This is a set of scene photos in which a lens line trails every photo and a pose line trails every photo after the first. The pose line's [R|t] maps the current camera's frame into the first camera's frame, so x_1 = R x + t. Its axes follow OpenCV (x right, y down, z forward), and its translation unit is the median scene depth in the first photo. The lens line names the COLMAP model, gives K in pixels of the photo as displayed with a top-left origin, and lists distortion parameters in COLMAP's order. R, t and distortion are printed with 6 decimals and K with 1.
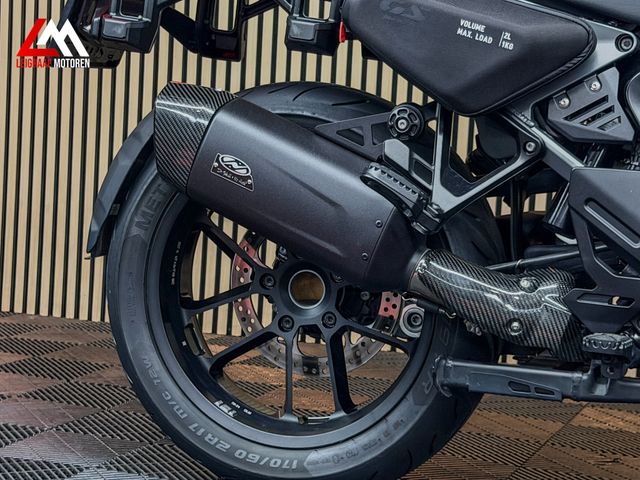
lens RADIAL K [[1443.5, 0, 320.0], [0, 1443.5, 240.0], [0, 0, 1]] dist [0.100107, 0.092791]
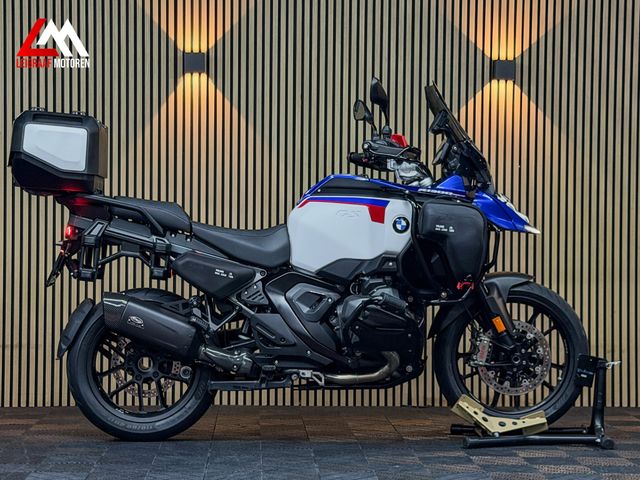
lens RADIAL K [[1454.3, 0, 334.0], [0, 1454.3, 250.2], [0, 0, 1]] dist [0.161256, -0.011592]
pose [[0.913211, -0.042404, 0.405274, -0.914047], [0.073995, 0.995292, -0.062597, 0.022361], [-0.400711, 0.087152, 0.912050, -1.915185]]
